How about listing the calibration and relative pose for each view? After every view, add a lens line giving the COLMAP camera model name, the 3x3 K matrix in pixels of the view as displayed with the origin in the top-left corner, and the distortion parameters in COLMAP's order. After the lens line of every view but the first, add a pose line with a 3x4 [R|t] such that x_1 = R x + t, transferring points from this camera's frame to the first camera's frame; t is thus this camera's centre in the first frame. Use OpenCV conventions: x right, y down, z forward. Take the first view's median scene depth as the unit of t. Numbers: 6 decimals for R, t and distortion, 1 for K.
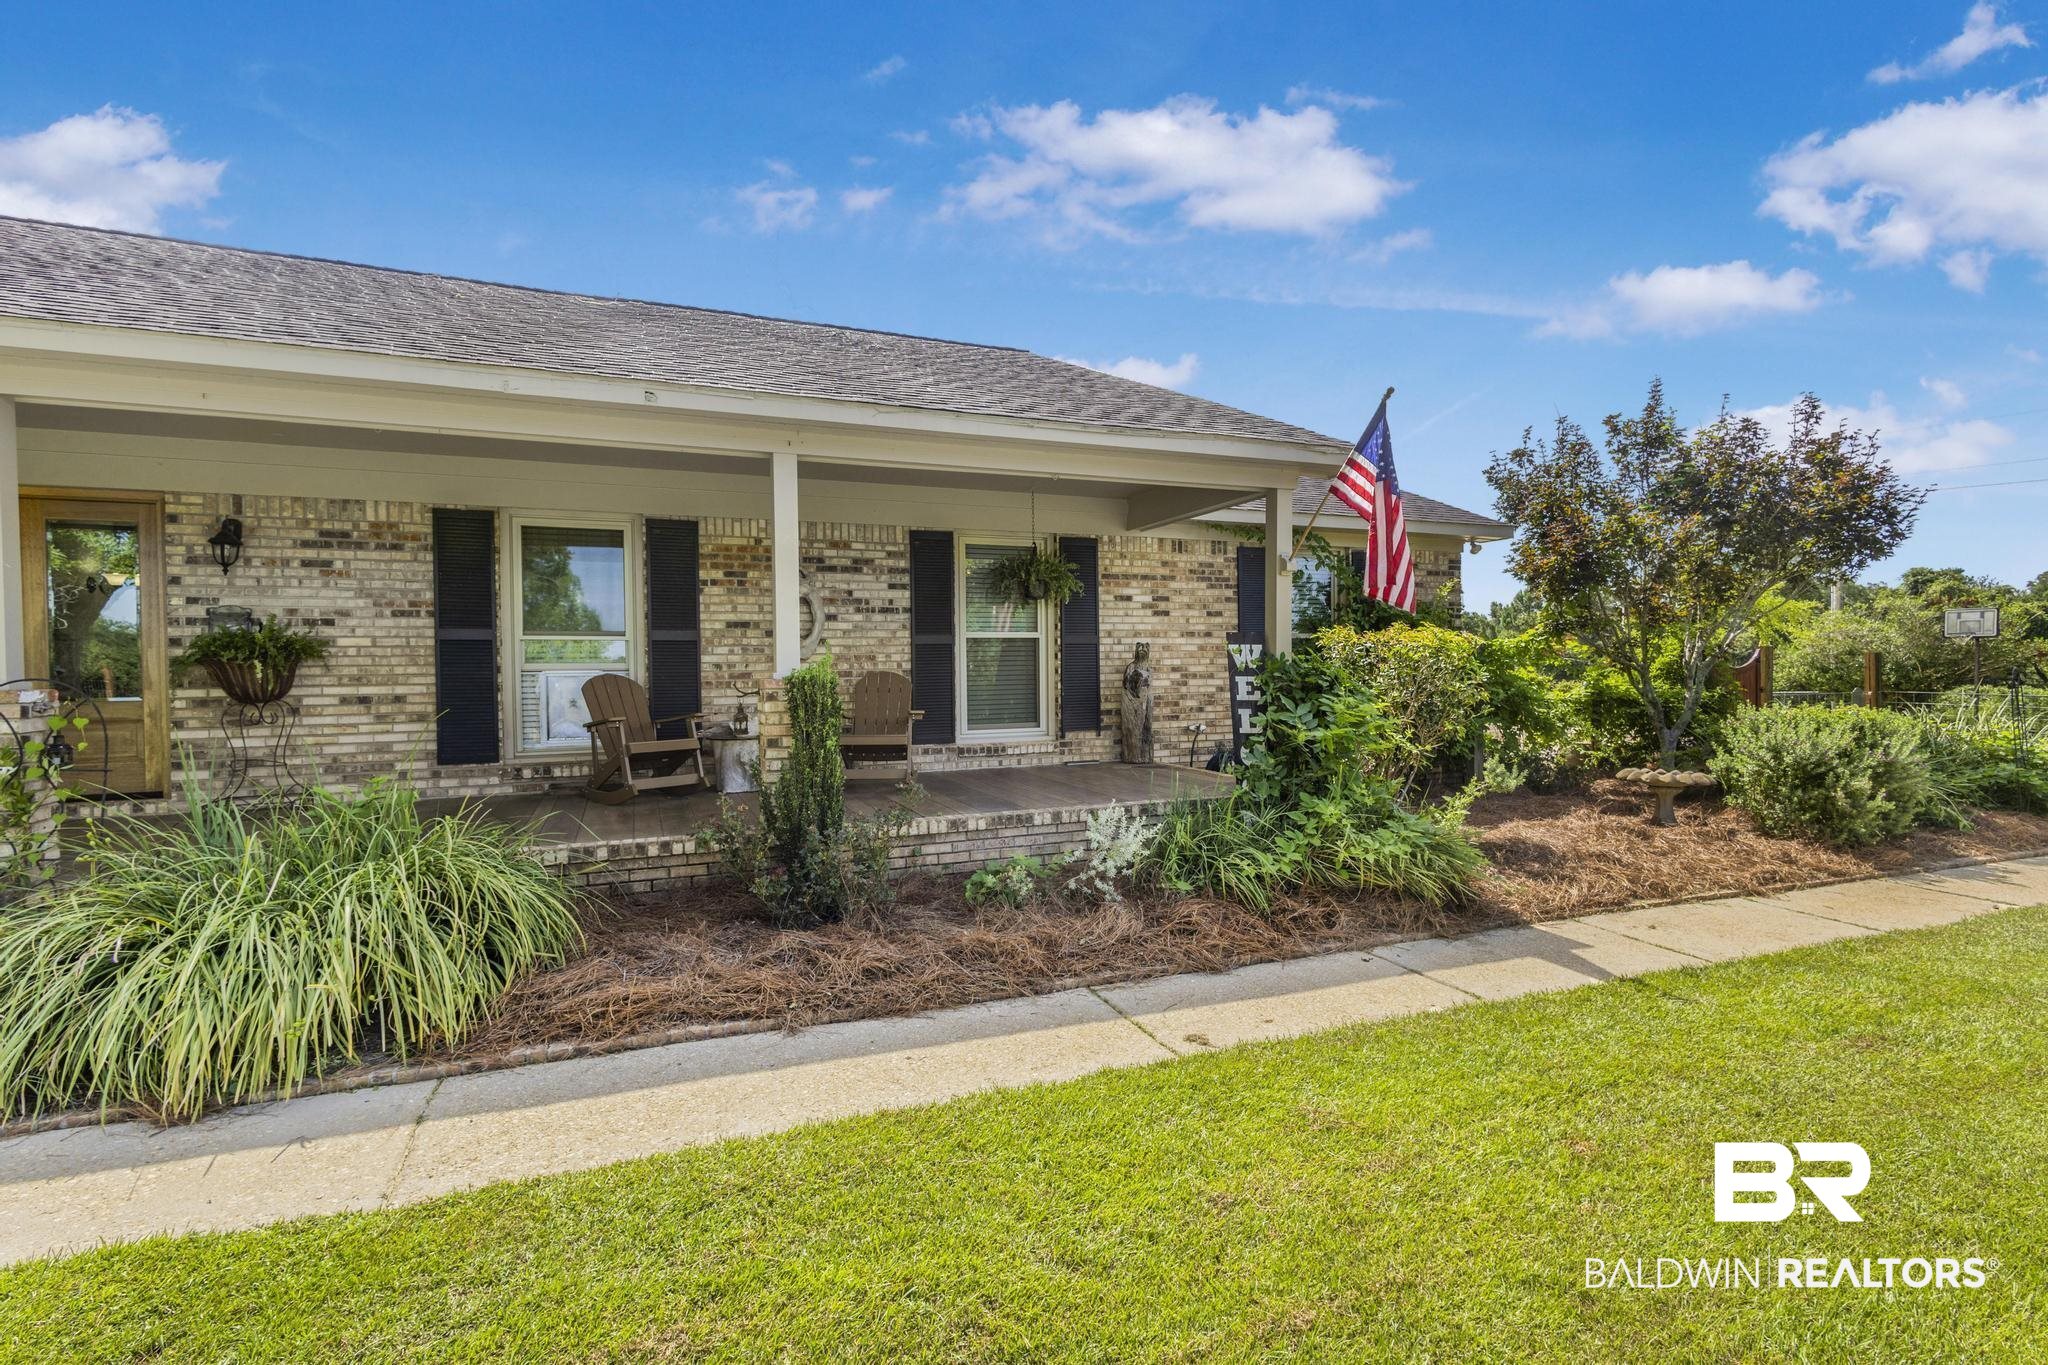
lens RADIAL K [[955.3, 0, 1024.0], [0, 955.3, 682.5], [0, 0, 1]] dist [0.005103, 0.000315]
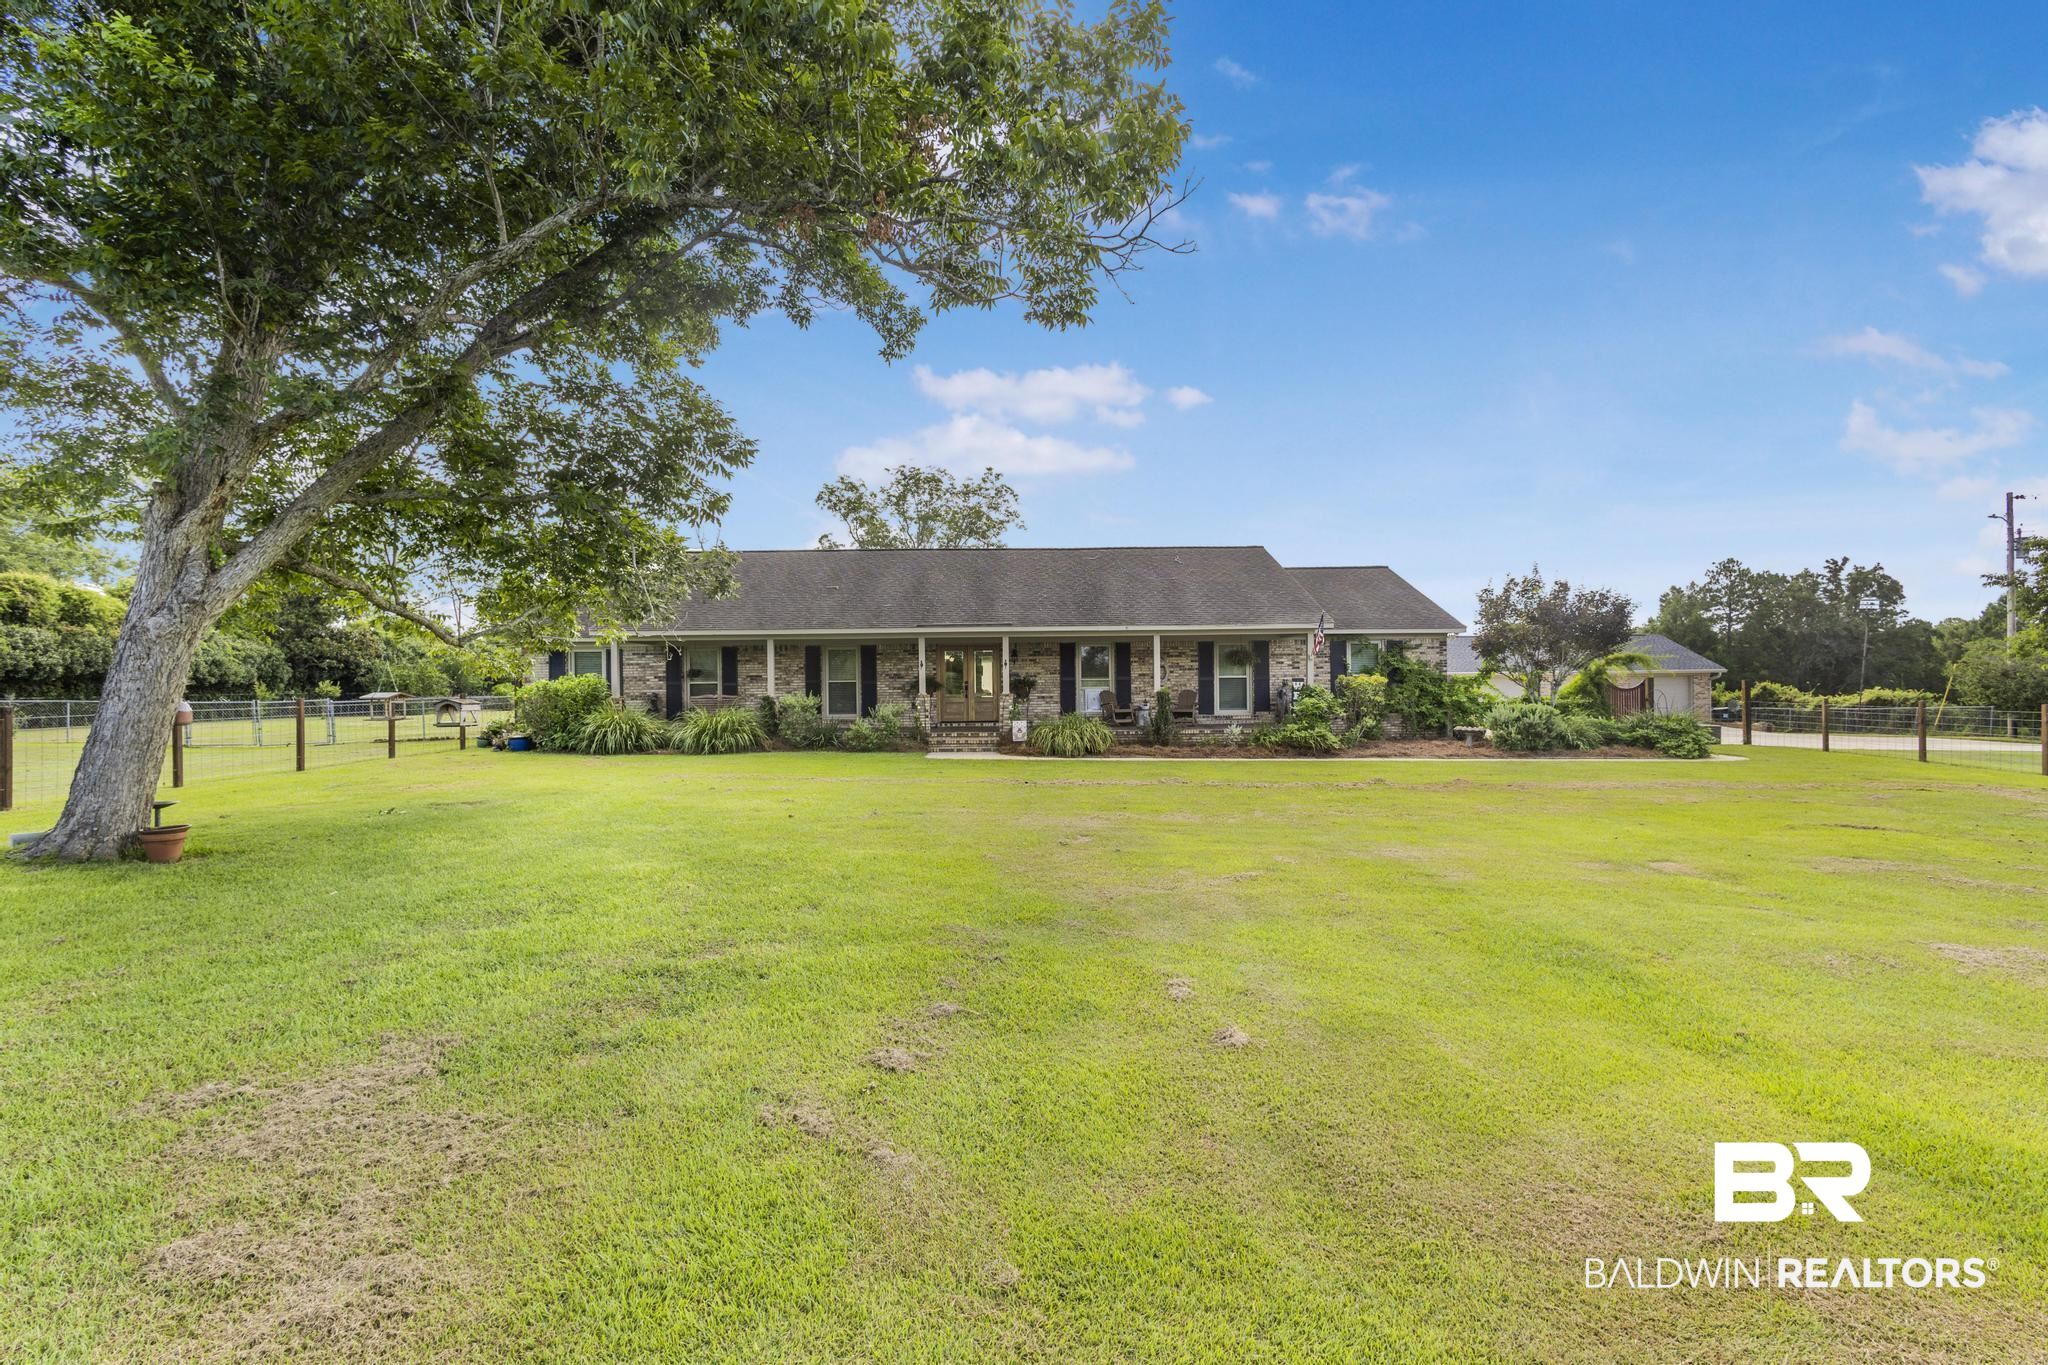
lens RADIAL K [[955.3, 0, 1024.0], [0, 955.3, 682.5], [0, 0, 1]] dist [0.005103, 0.000315]
pose [[0.927518, 0.000906, -0.373777, 0.487322], [-0.005816, 0.999911, -0.012008, 0.004256], [0.373733, 0.013312, 0.927441, -1.945967]]
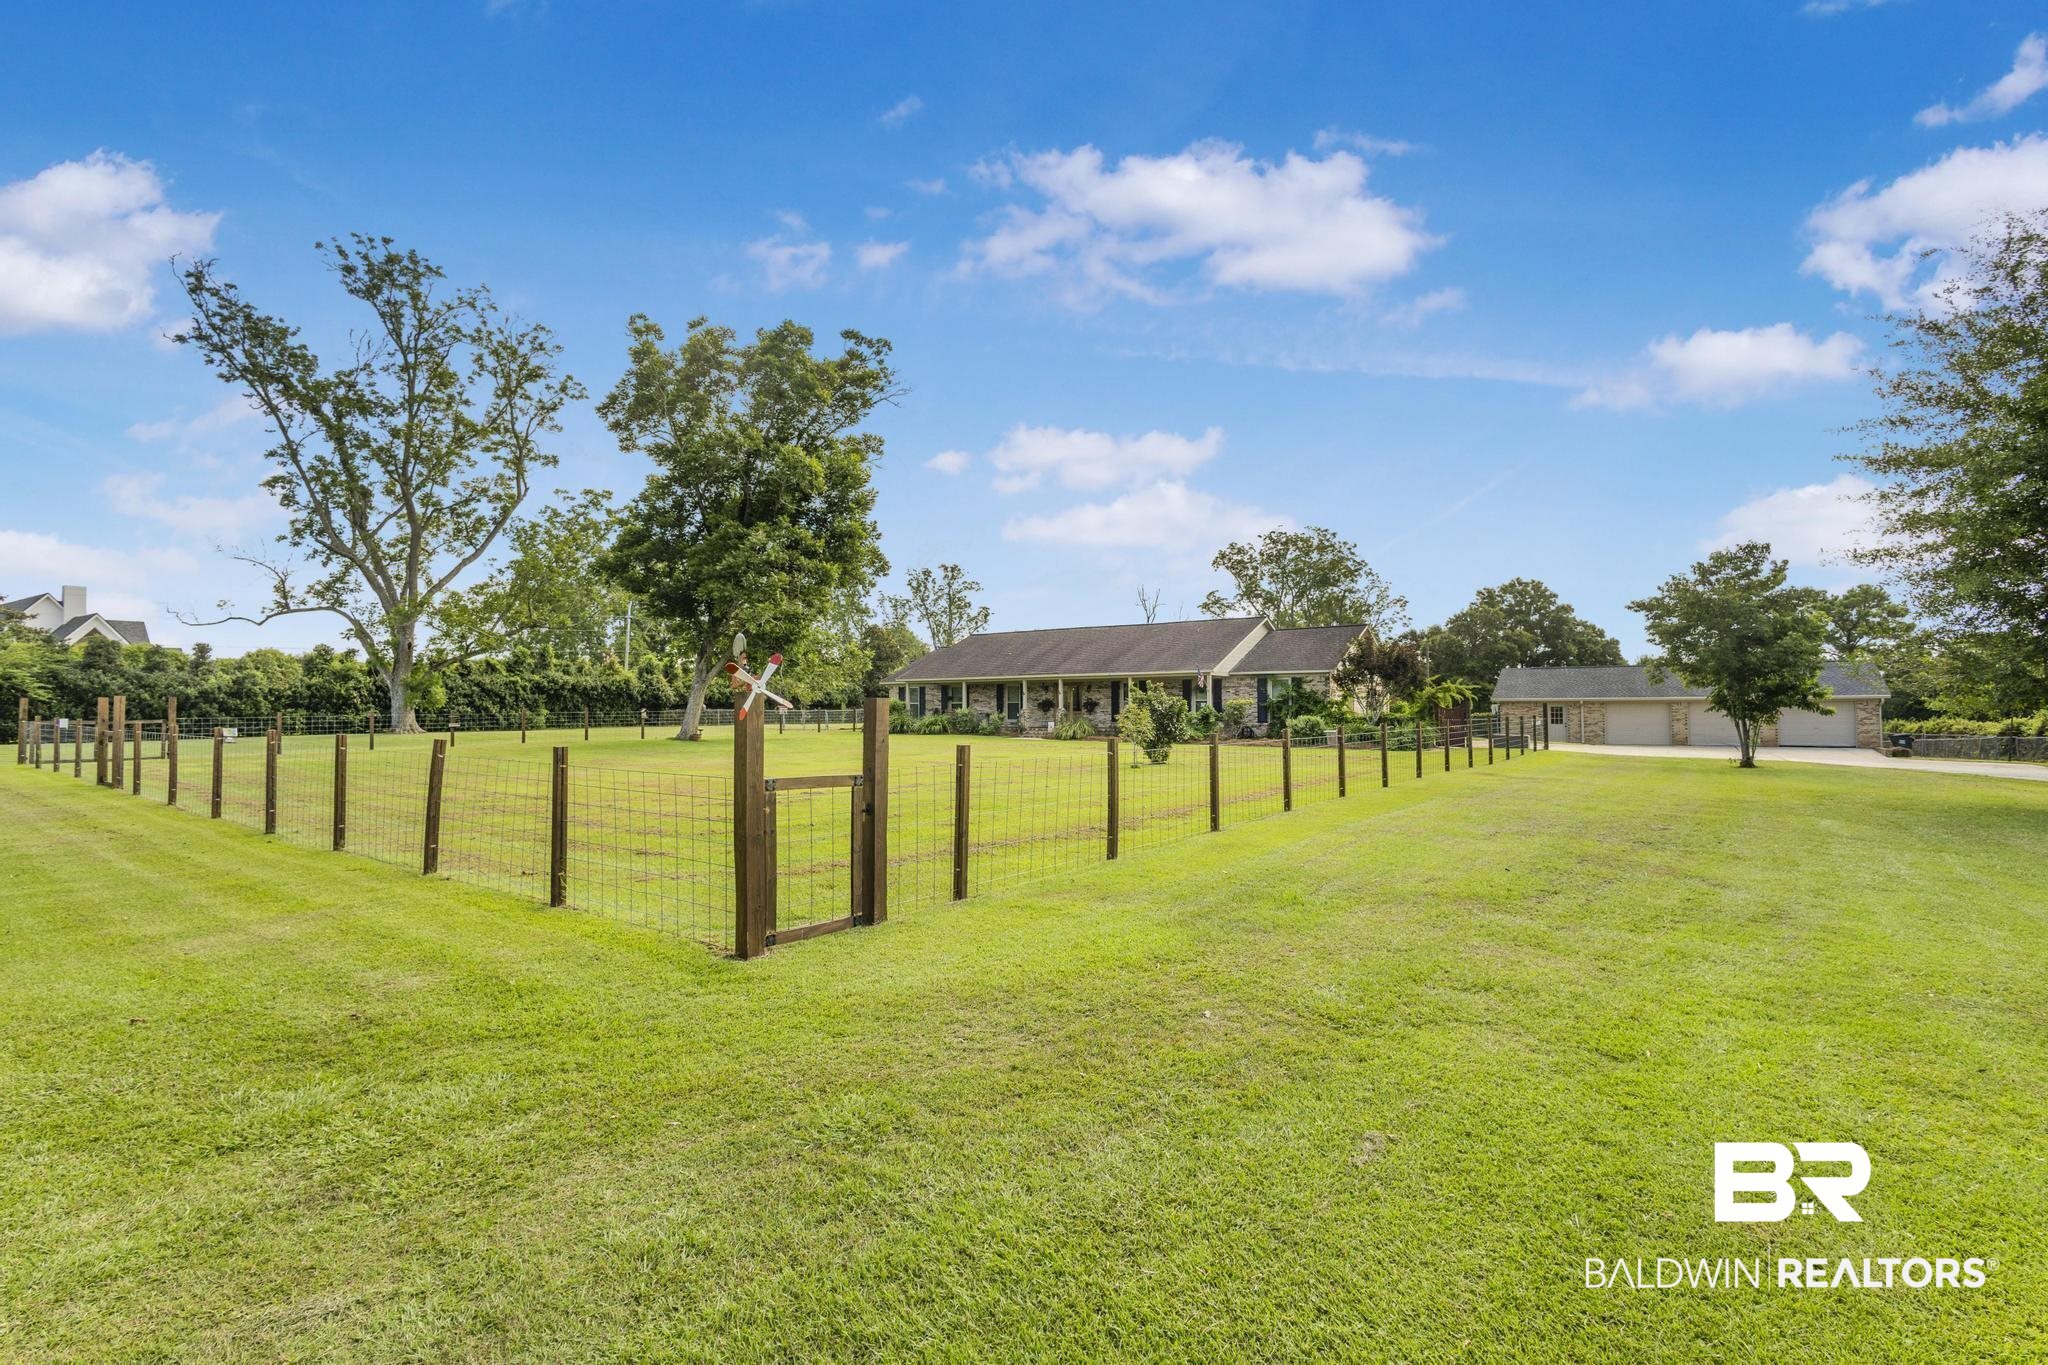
lens RADIAL K [[955.3, 0, 1024.0], [0, 955.3, 682.5], [0, 0, 1]] dist [0.005103, 0.000315]
pose [[0.492604, -0.015187, -0.870121, 3.786672], [-0.013492, 0.999594, -0.025085, -0.010292], [0.870149, 0.024097, 0.492199, -2.148261]]
